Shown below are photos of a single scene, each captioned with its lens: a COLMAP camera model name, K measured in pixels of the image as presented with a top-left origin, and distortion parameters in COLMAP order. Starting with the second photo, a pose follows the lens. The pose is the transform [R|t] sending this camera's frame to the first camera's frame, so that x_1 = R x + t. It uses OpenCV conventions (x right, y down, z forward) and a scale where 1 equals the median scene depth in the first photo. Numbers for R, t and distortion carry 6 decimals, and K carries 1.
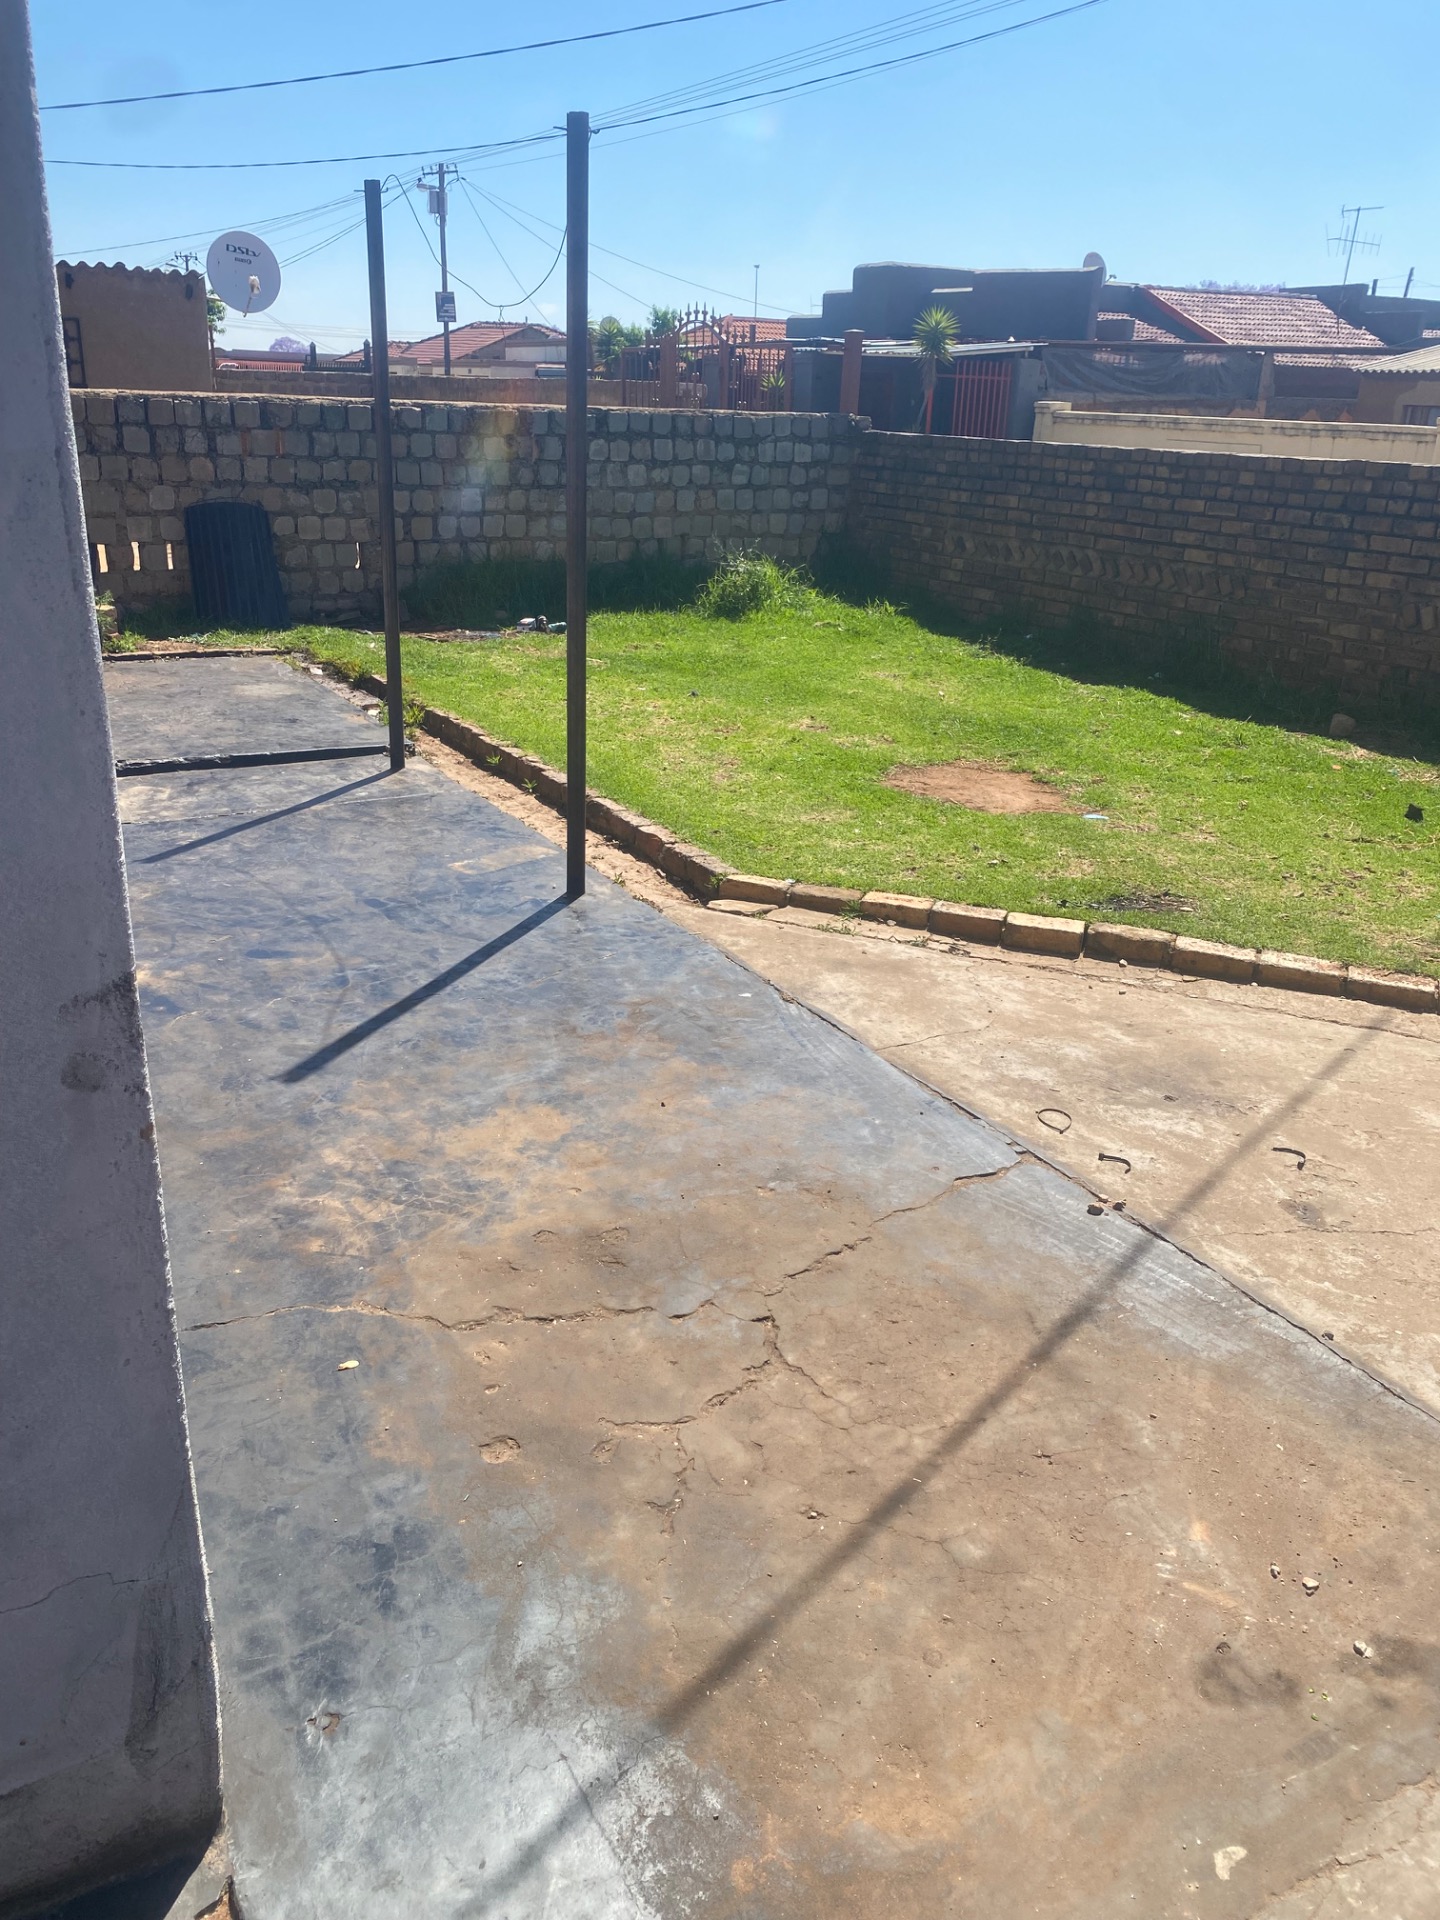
lens RADIAL K [[1427.8, 0, 720.0], [0, 1427.8, 960.0], [0, 0, 1]] dist [0.025884, -0.004599]
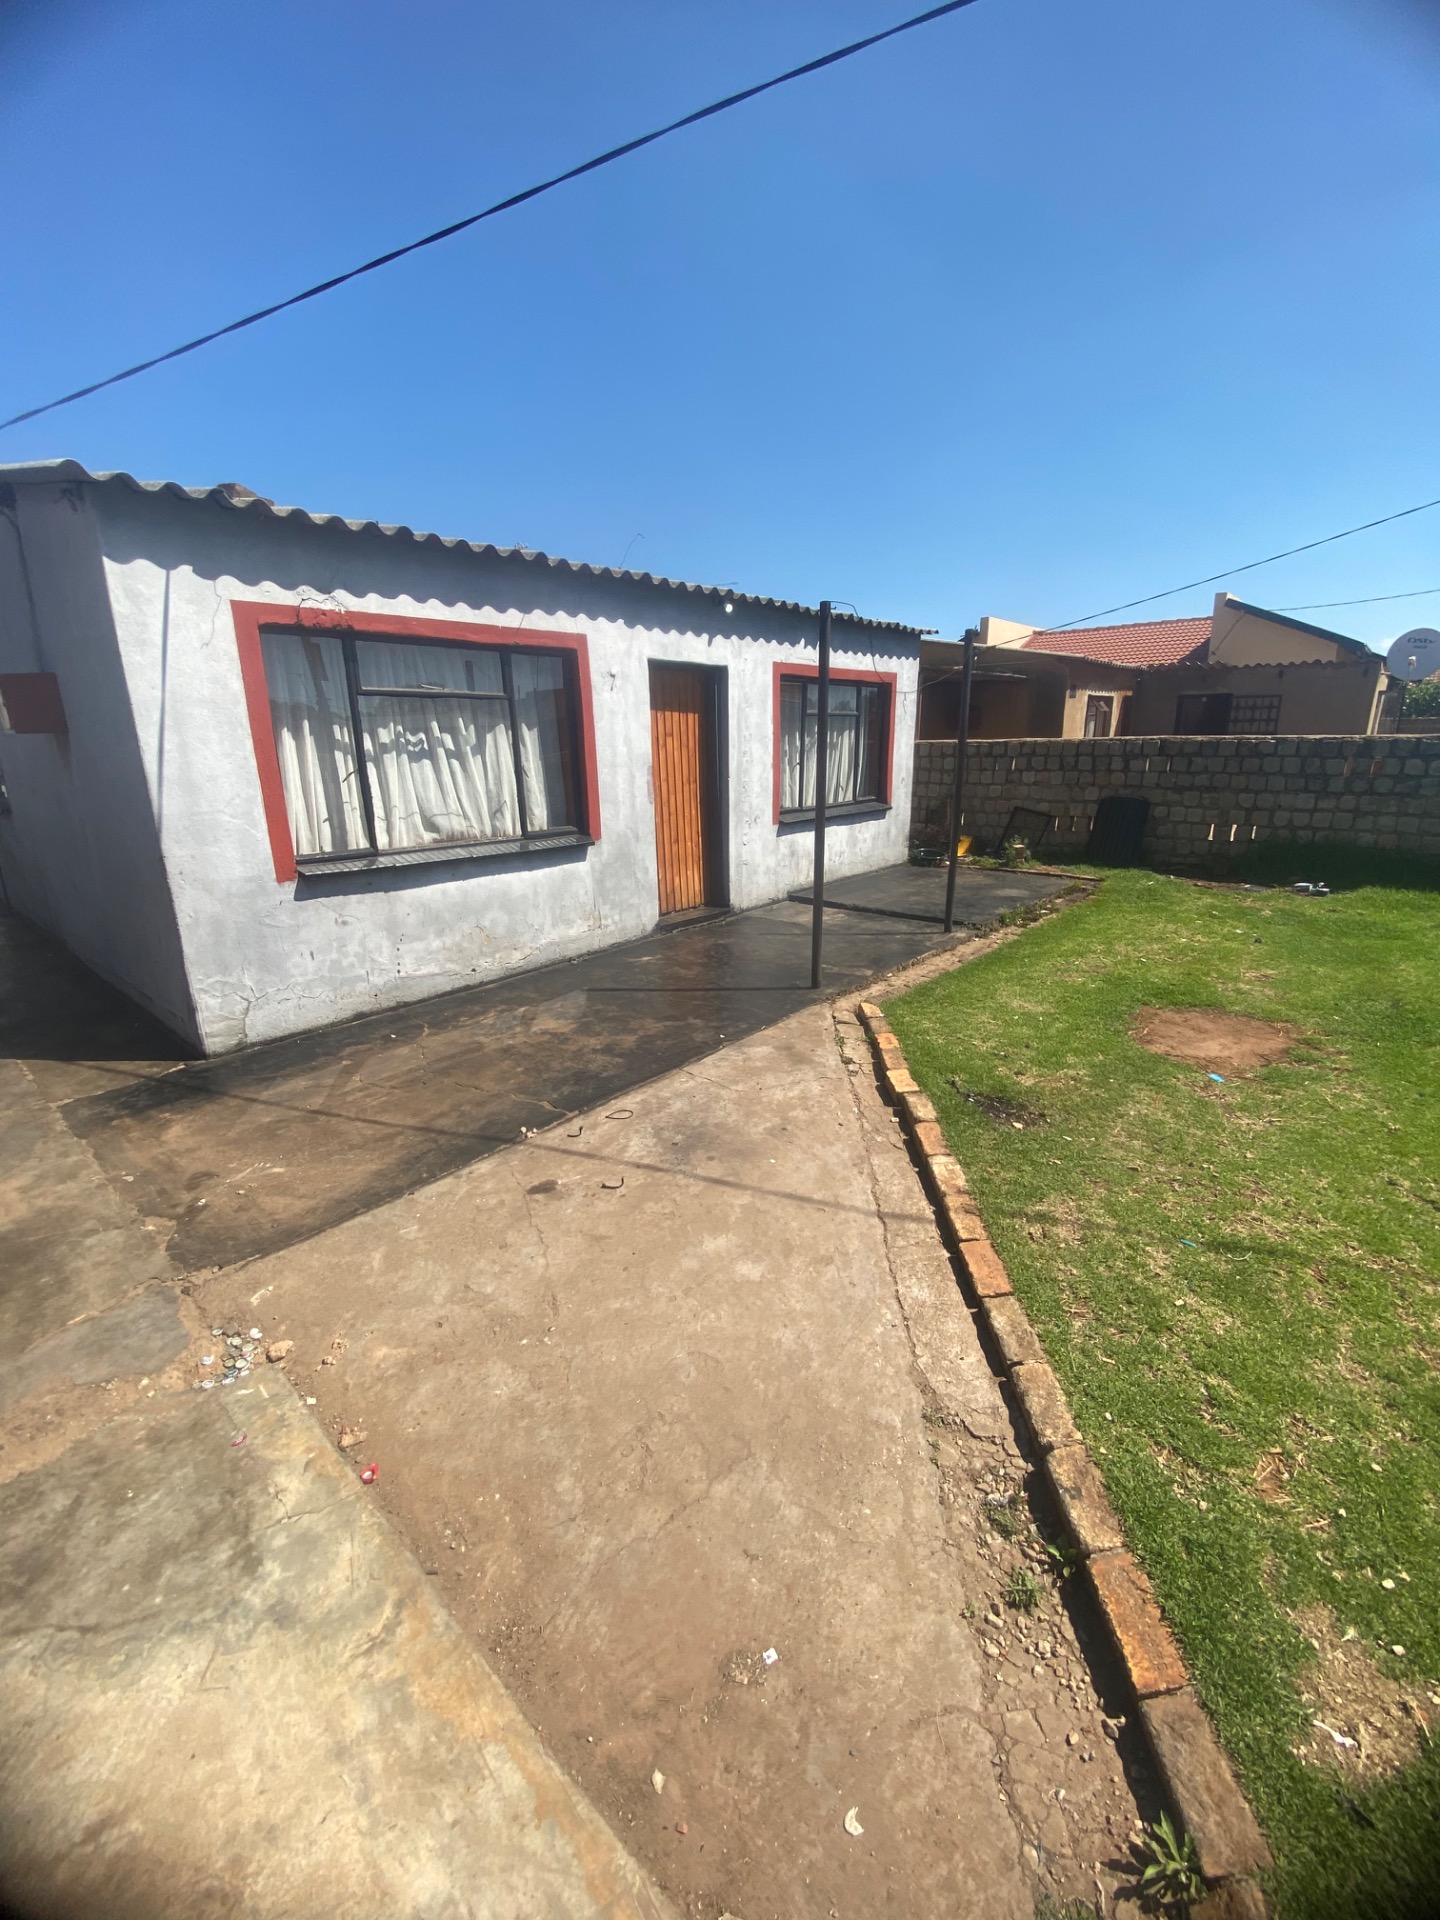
lens RADIAL K [[774.2, 0, 720.0], [0, 774.2, 960.0], [0, 0, 1]] dist [0.009877, -0.015385]
pose [[0.339765, 0.221782, -0.913987, 0.399494], [-0.316536, 0.942072, 0.110928, -0.078787], [0.885644, 0.251621, 0.390285, 0.240274]]
